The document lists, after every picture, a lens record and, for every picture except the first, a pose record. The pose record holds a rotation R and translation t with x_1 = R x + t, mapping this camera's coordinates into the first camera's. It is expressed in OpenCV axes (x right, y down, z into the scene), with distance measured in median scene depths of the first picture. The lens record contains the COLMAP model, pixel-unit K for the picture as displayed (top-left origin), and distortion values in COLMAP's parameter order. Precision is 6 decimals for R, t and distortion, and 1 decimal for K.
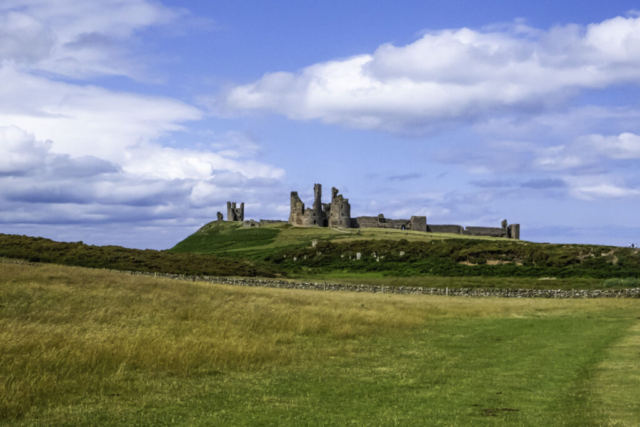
lens RADIAL K [[1007.7, 0, 321.3], [0, 1007.7, 214.0], [0, 0, 1]] dist [-0.039808, 0.000000]
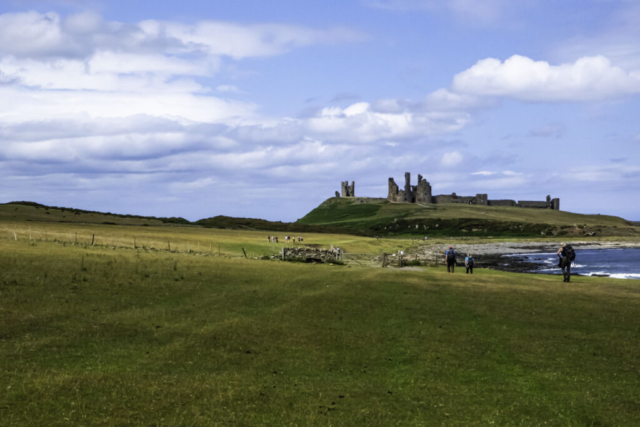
lens RADIAL K [[1254.4, 0, 320.3], [0, 1254.4, 213.6], [0, 0, 1]] dist [-0.082012, 0.000000]
pose [[0.995159, -0.006923, -0.098030, 0.045818], [0.010846, 0.999159, 0.039544, -0.042316], [0.097674, -0.040415, 0.994397, -0.745480]]
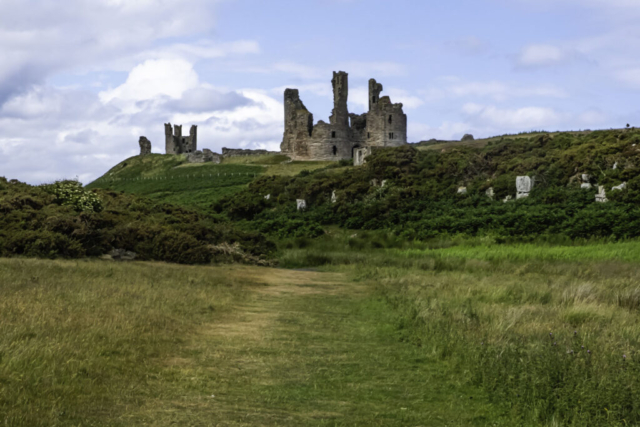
lens RADIAL K [[1437.8, 0, 319.5], [0, 1437.8, 214.3], [0, 0, 1]] dist [-0.018199, 0.000000]
pose [[0.999957, -0.006995, -0.006065, -0.009571], [0.007159, 0.999601, 0.027335, 0.019428], [0.005872, -0.027378, 0.999608, 0.302506]]
